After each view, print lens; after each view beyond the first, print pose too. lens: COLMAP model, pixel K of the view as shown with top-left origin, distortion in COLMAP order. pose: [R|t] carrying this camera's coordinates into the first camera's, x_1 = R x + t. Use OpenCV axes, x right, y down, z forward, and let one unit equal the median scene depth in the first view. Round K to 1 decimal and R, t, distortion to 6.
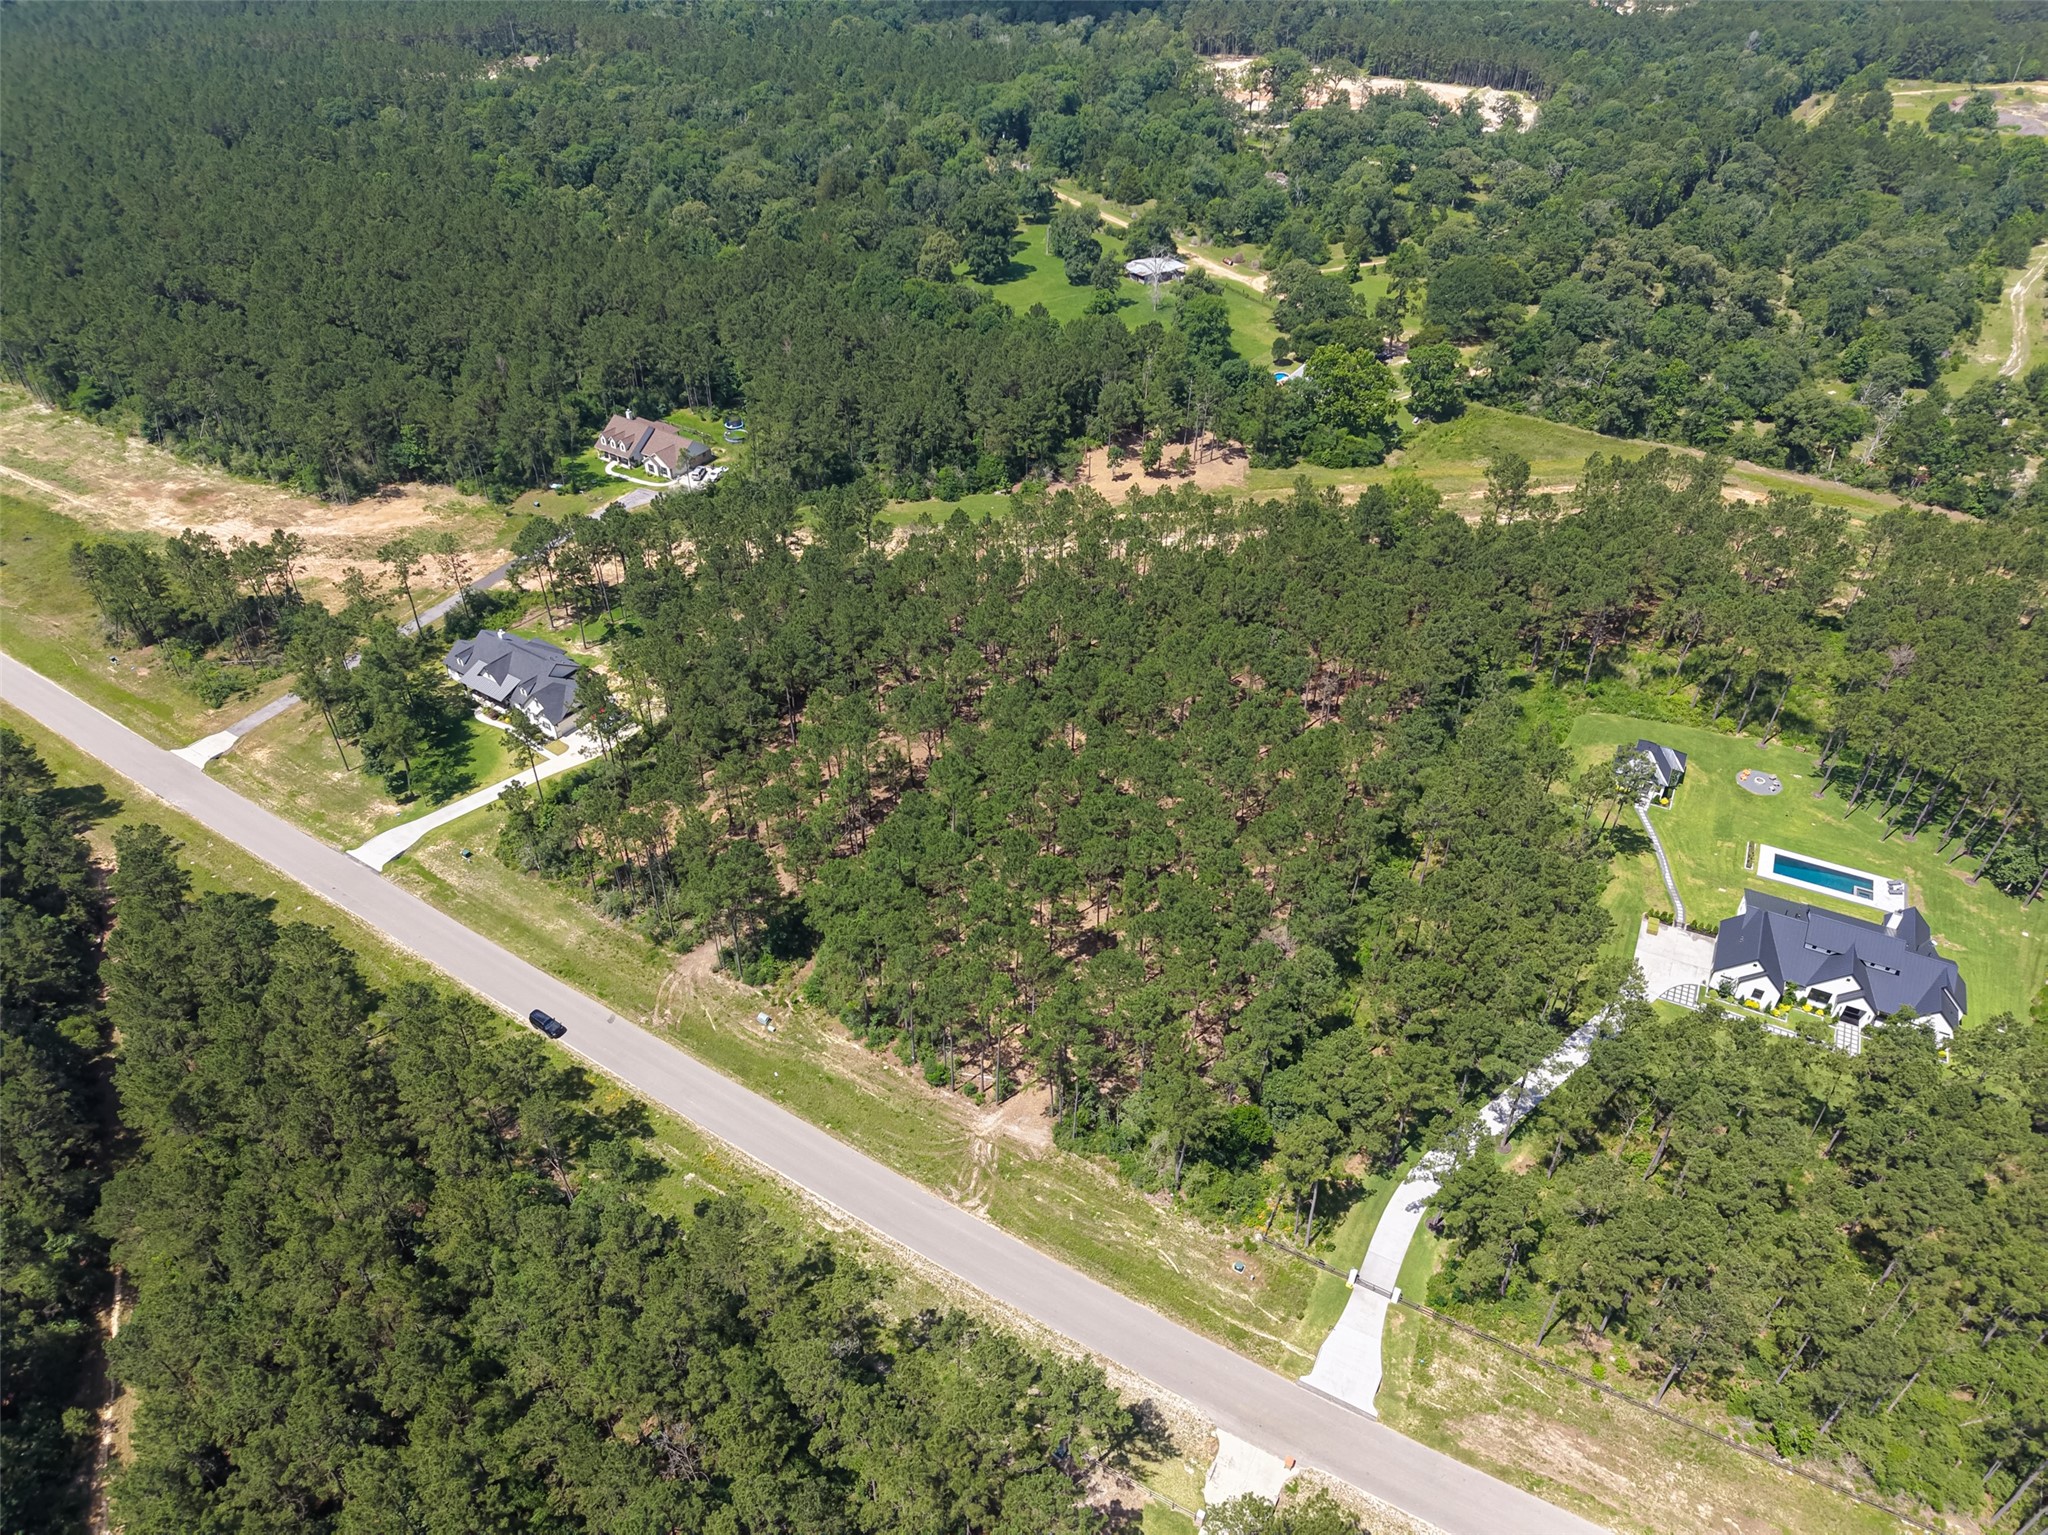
lens RADIAL K [[1368.9, 0, 1020.3], [0, 1368.9, 767.0], [0, 0, 1]] dist [0.018302, -0.013653]
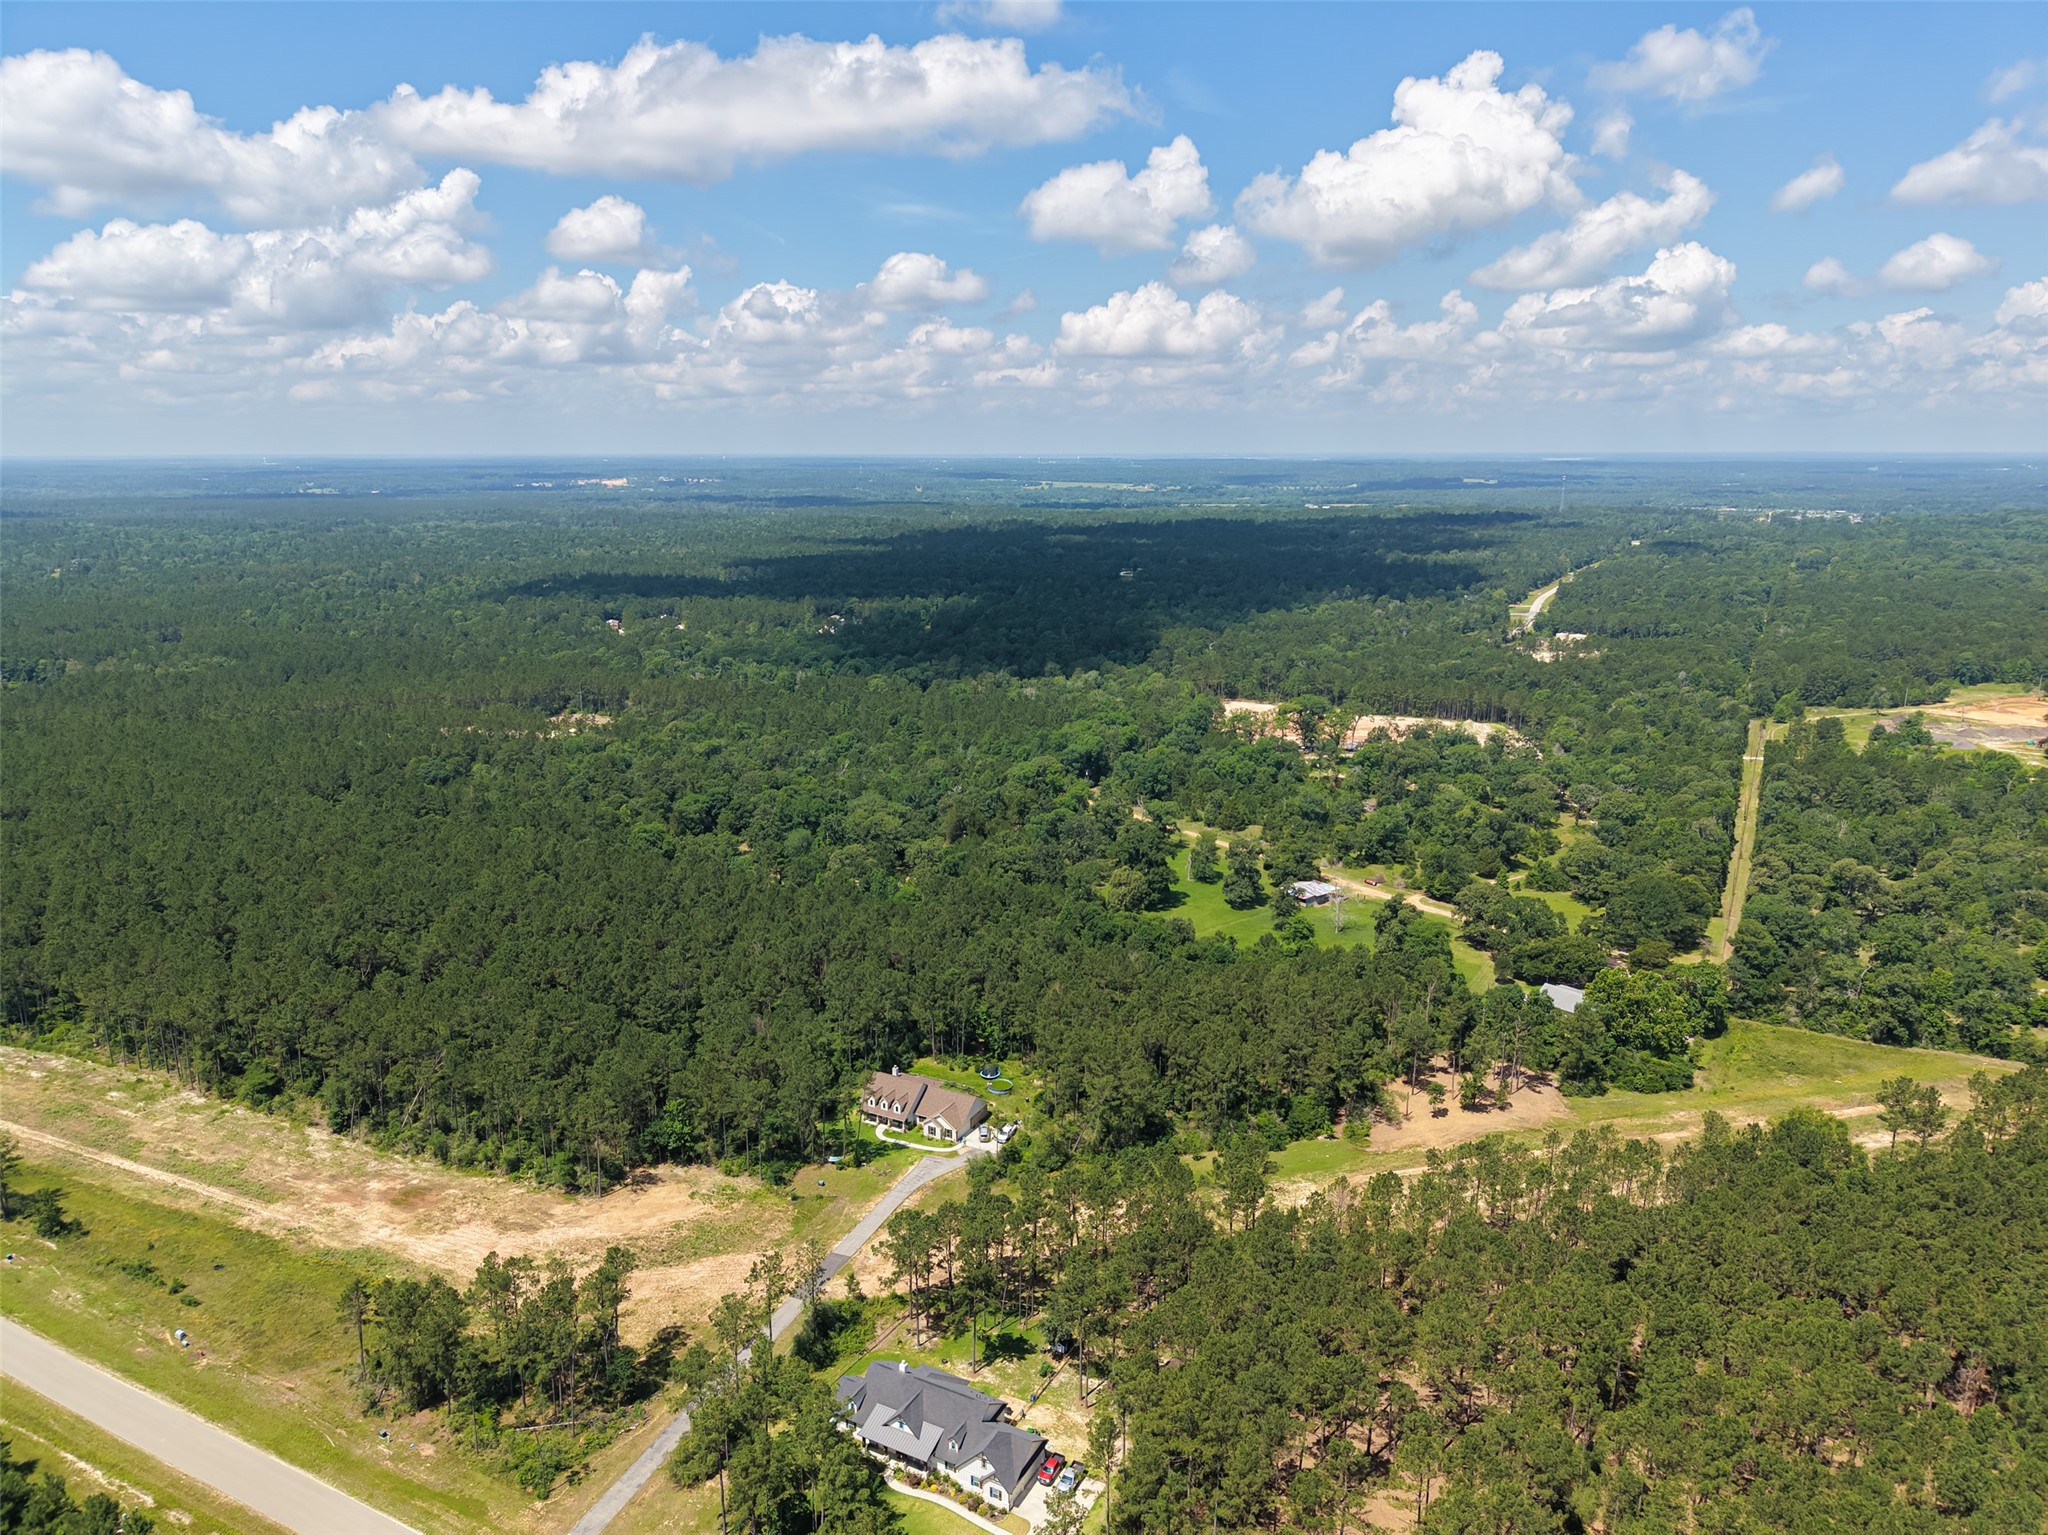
lens RADIAL K [[1368.9, 0, 1022.1], [0, 1368.9, 756.5], [0, 0, 1]] dist [0.018302, -0.013653]
pose [[0.994143, -0.025315, 0.105062, -0.348491], [0.066965, 0.907342, -0.415026, -0.074251], [-0.084821, 0.419630, 0.903723, 0.090677]]
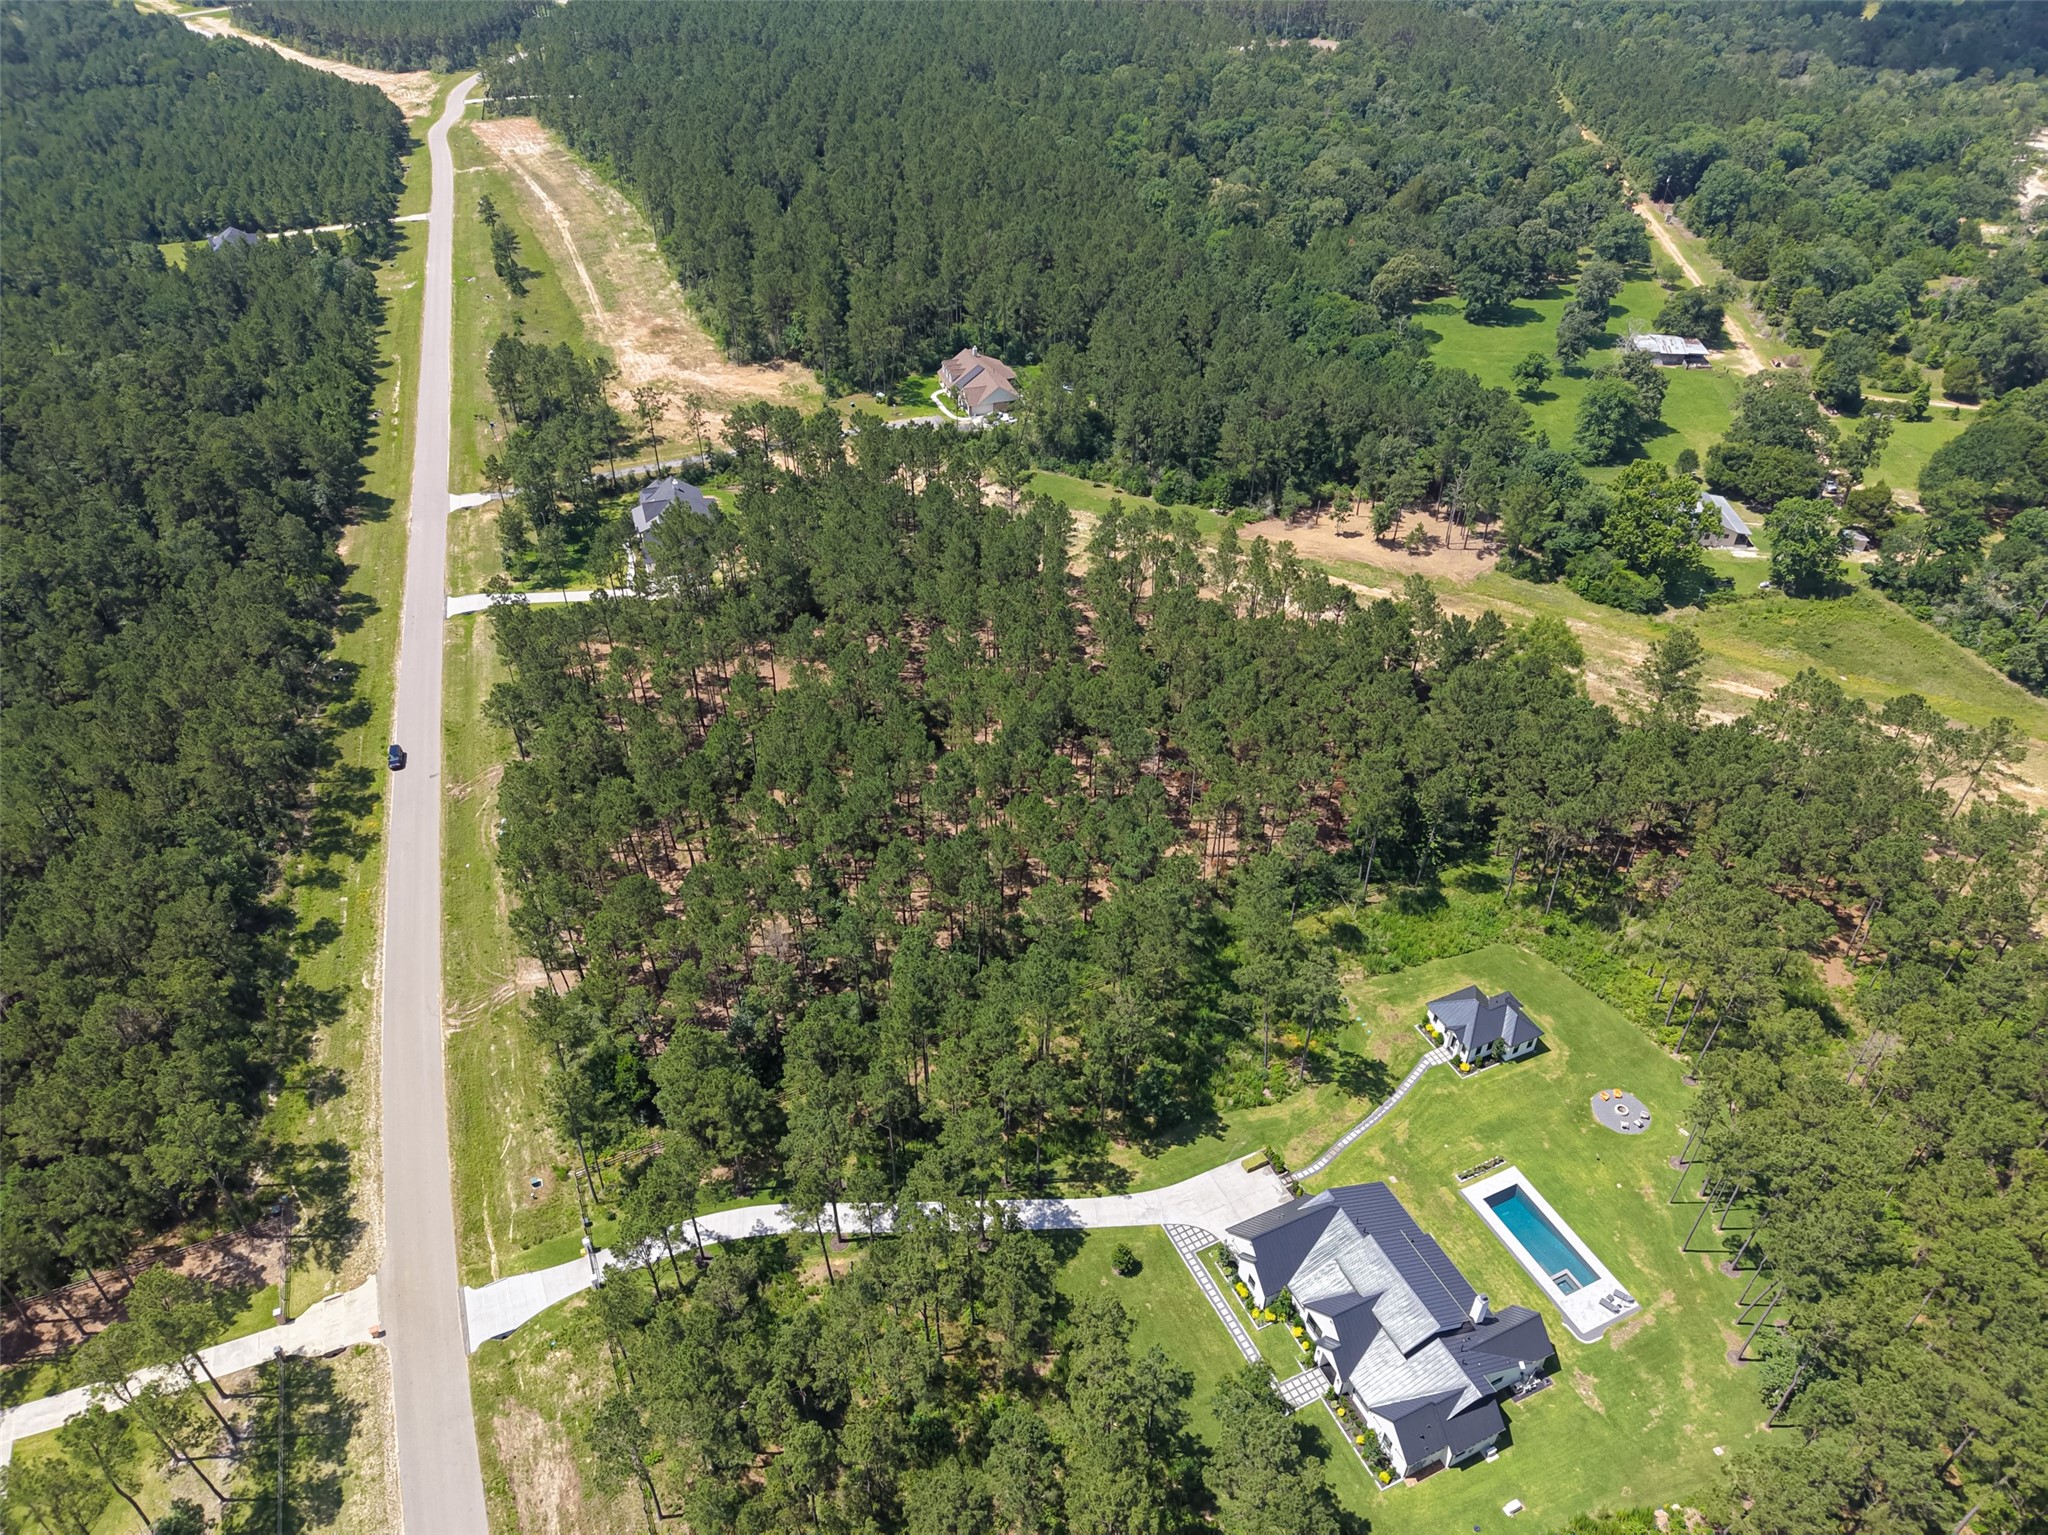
lens RADIAL K [[1368.9, 0, 1021.1], [0, 1368.9, 765.2], [0, 0, 1]] dist [0.018302, -0.013653]
pose [[0.787575, 0.374506, -0.489358, 0.471374], [-0.374458, 0.921549, 0.102608, -0.096154], [0.489395, 0.102432, 0.866026, 0.138955]]
